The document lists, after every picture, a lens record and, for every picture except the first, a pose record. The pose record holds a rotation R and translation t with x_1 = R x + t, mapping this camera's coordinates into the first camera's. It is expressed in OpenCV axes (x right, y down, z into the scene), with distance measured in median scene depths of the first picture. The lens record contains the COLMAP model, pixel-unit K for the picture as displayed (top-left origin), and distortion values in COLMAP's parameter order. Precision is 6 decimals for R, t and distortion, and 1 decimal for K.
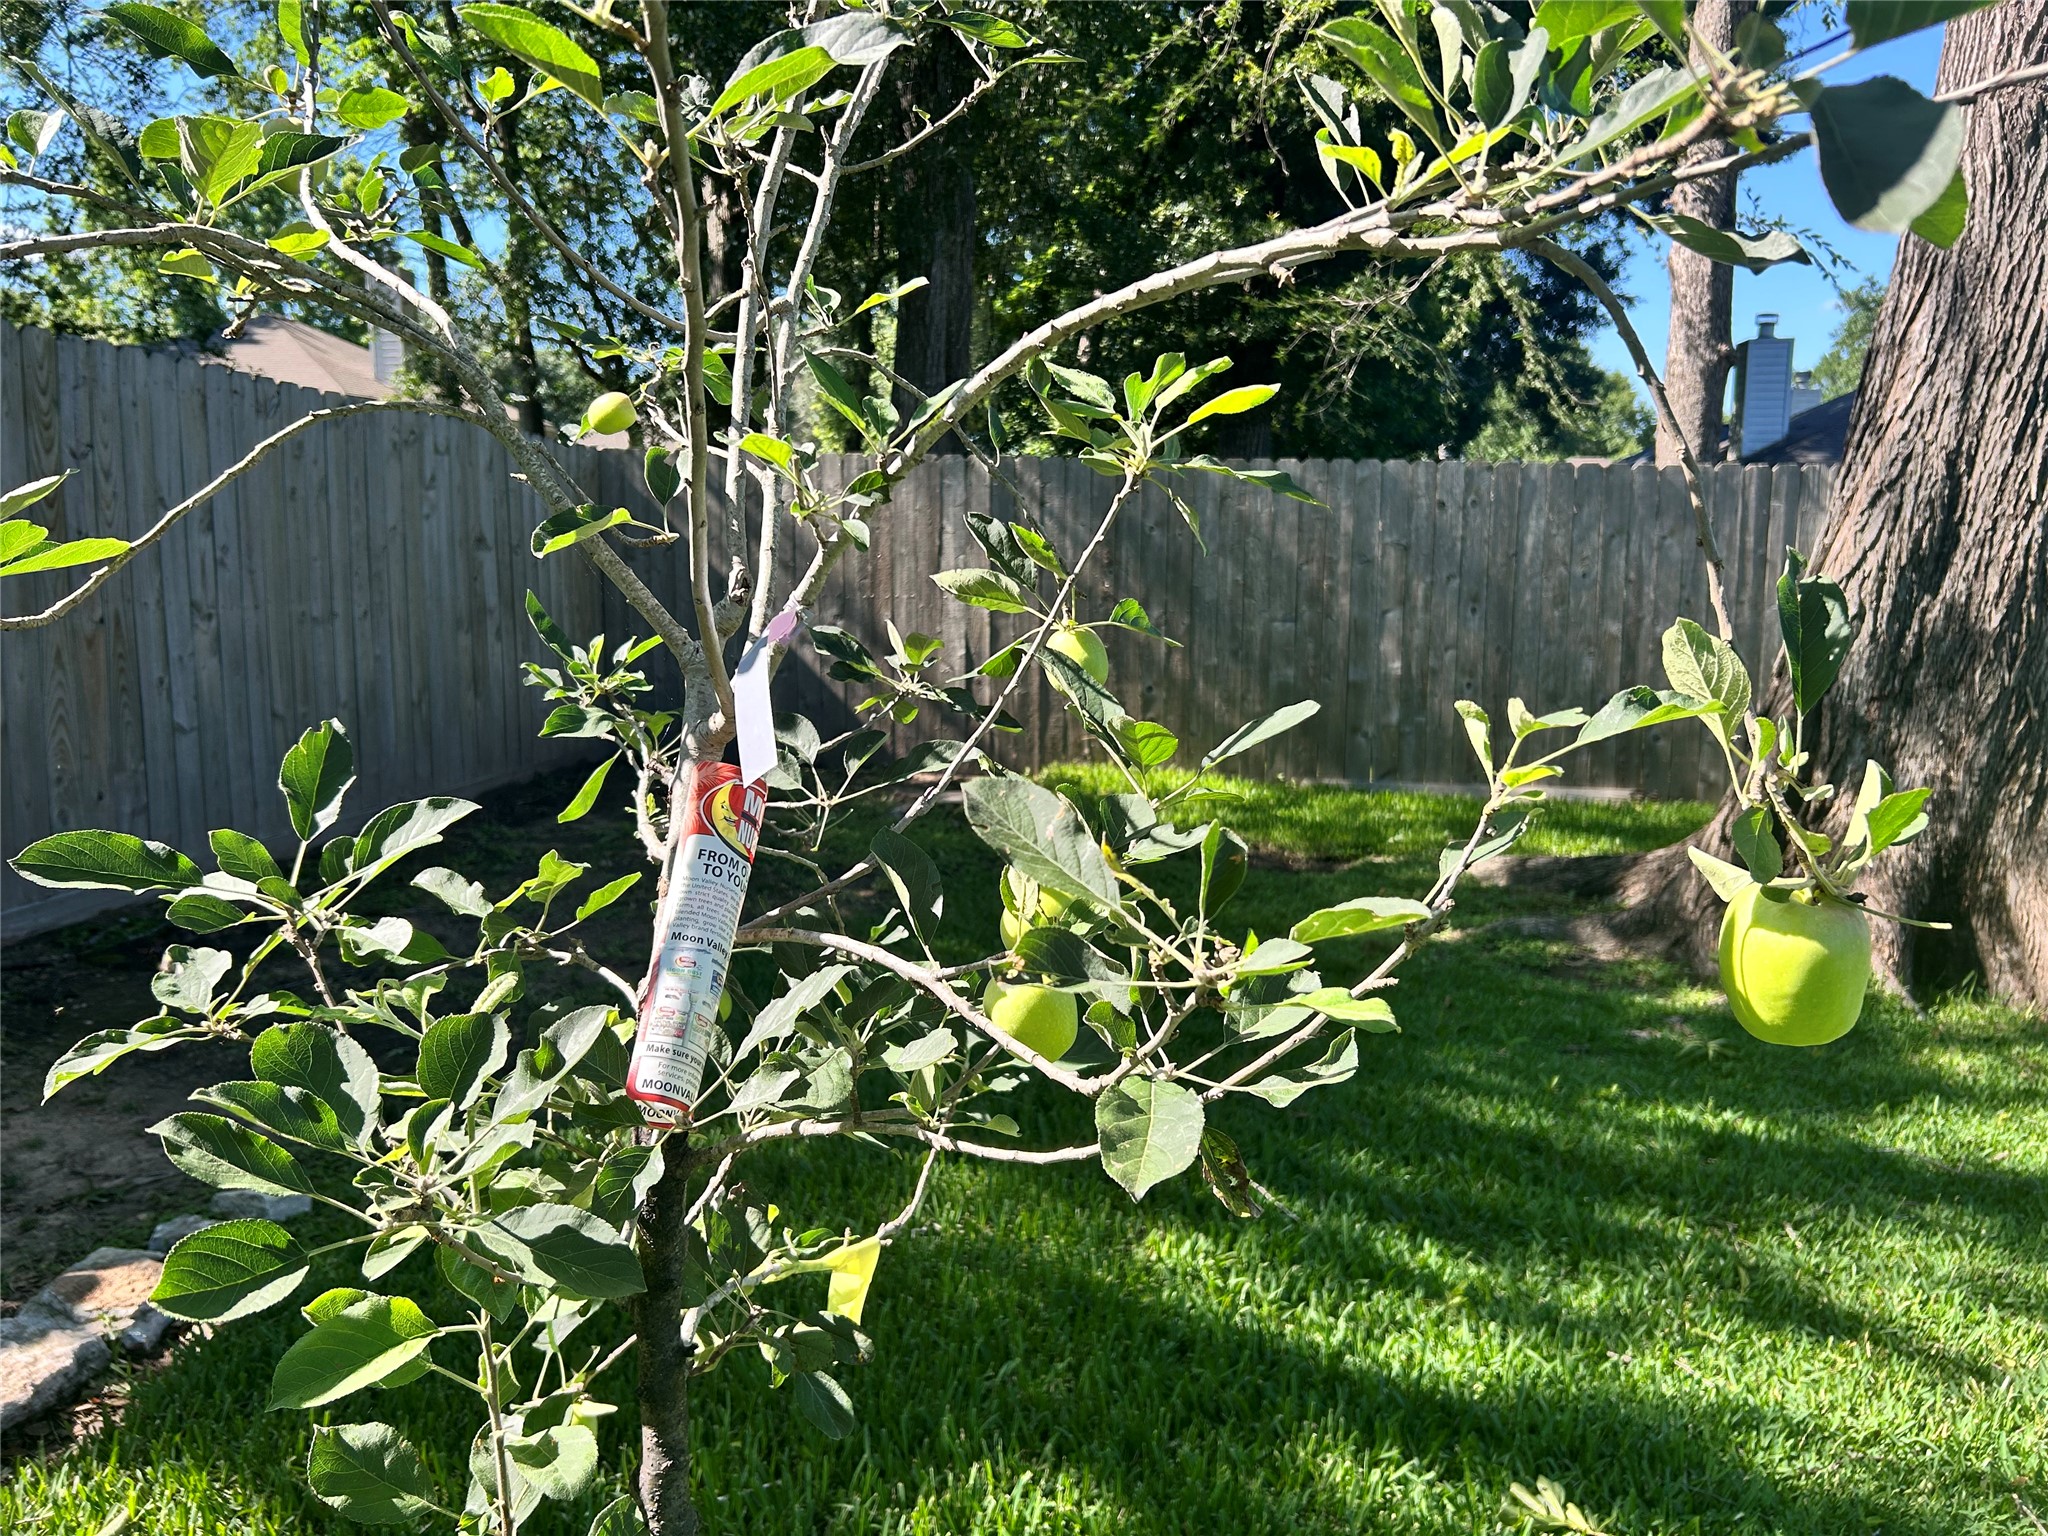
lens RADIAL K [[1519.4, 0, 1024.0], [0, 1519.4, 768.0], [0, 0, 1]] dist [0.083244, -0.091207]
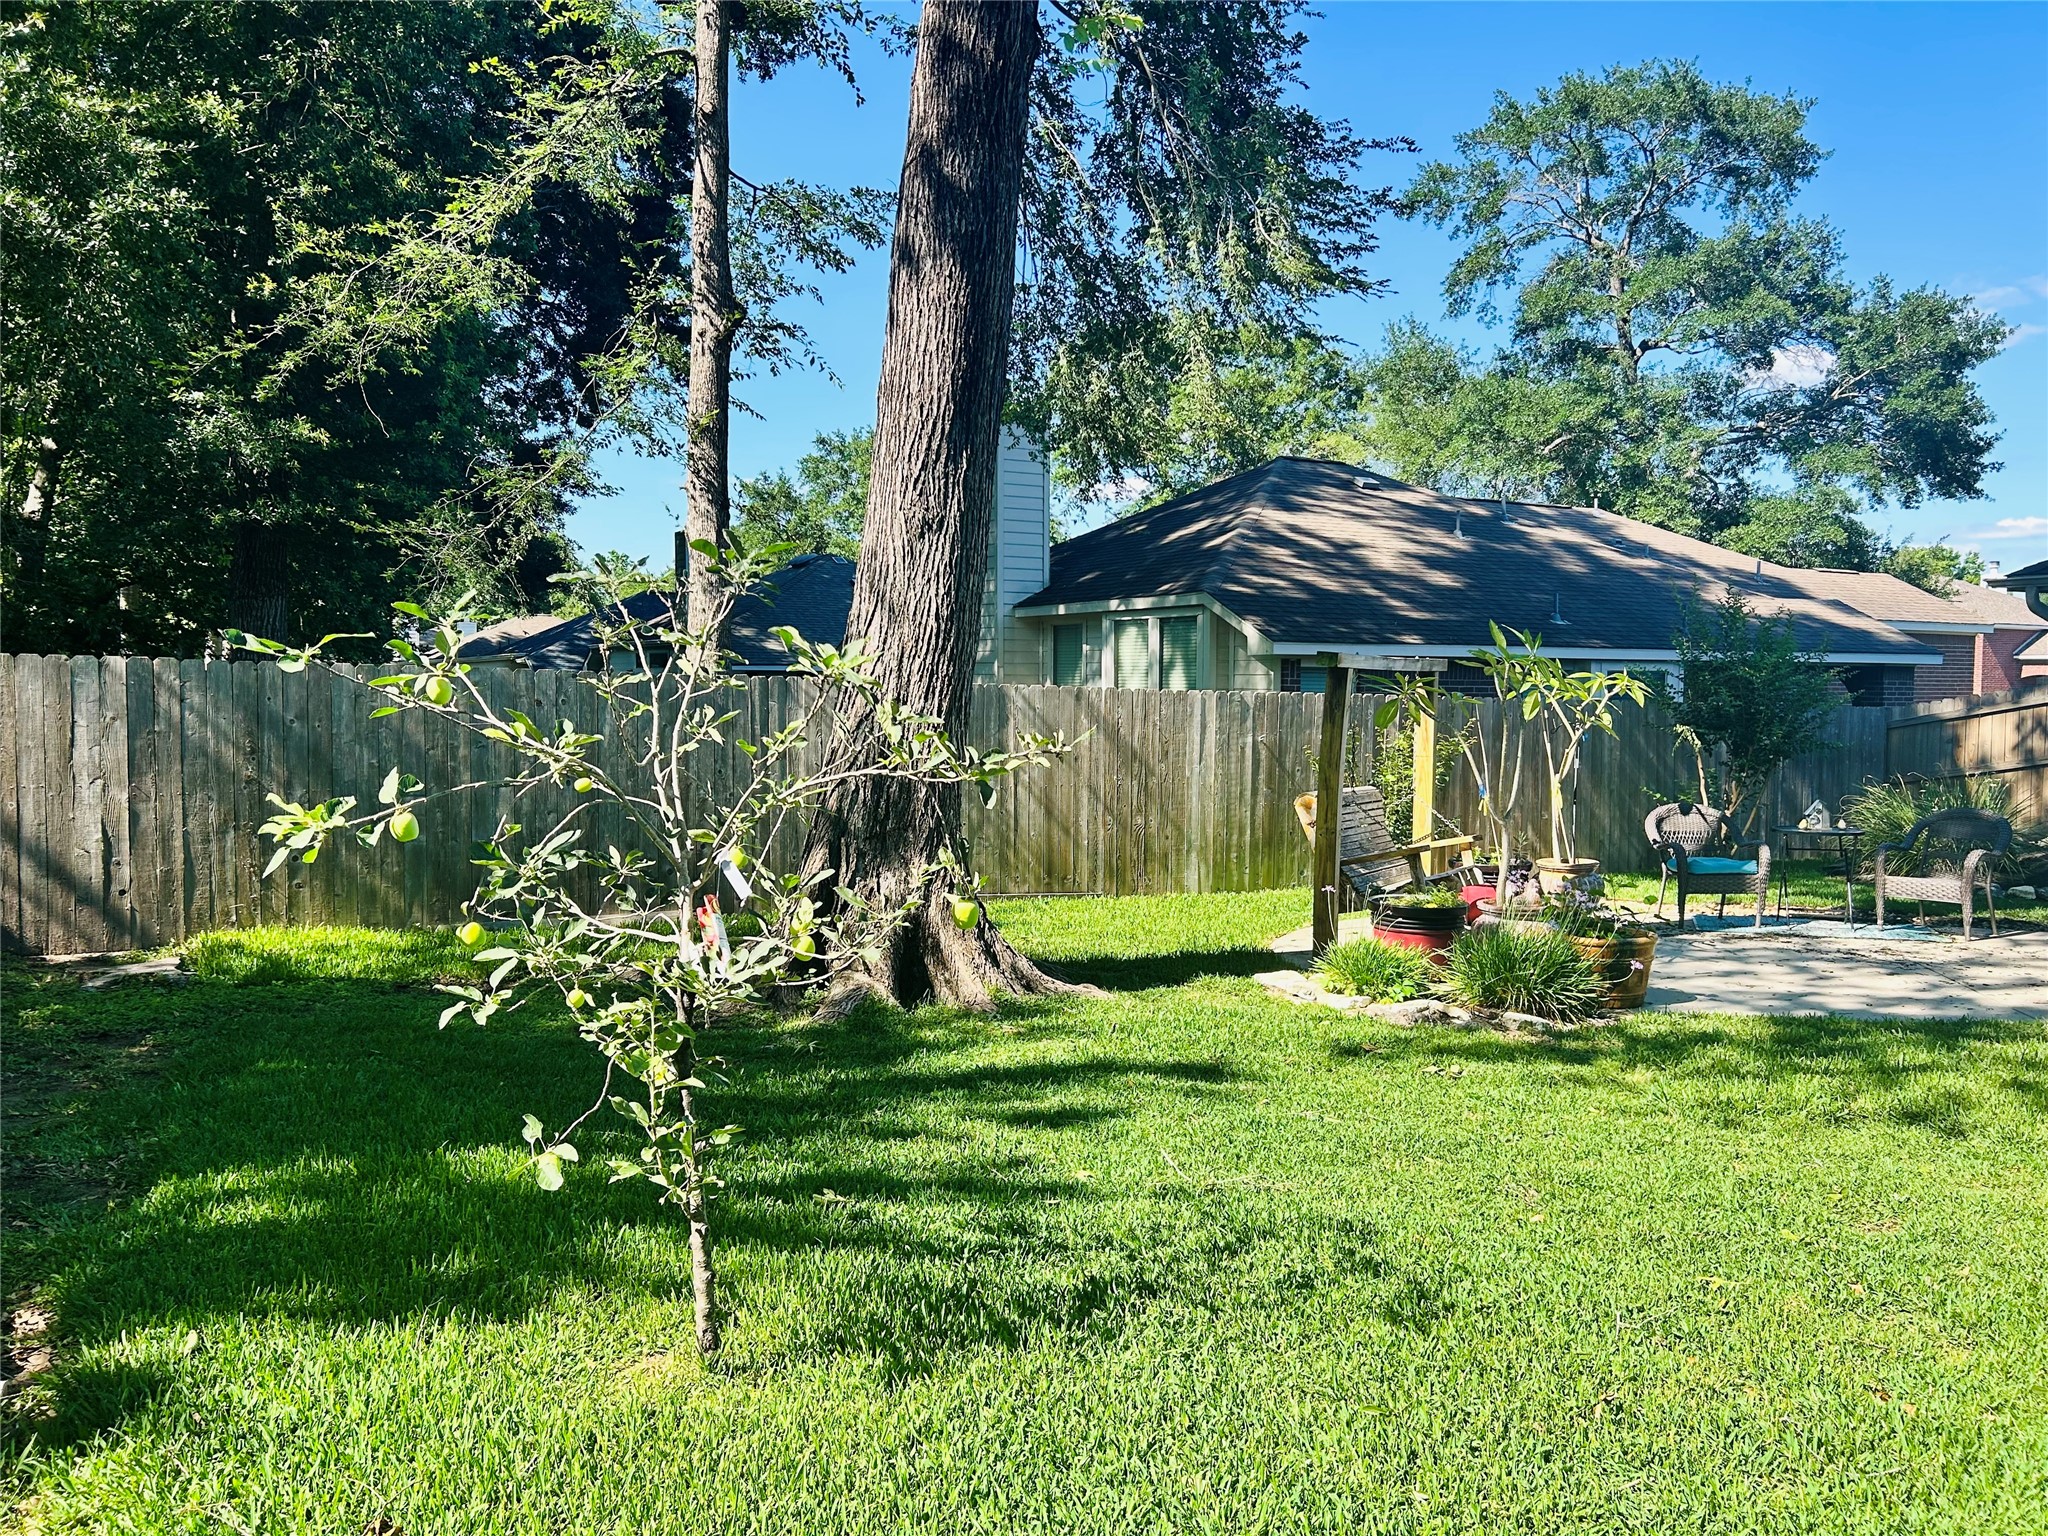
lens RADIAL K [[1519.4, 0, 1024.0], [0, 1519.4, 768.0], [0, 0, 1]] dist [0.083244, -0.091207]
pose [[0.788345, -0.024346, 0.614751, -0.379185], [0.083859, 0.994143, -0.068168, 0.008338], [-0.609491, 0.105292, 0.785770, -0.481668]]
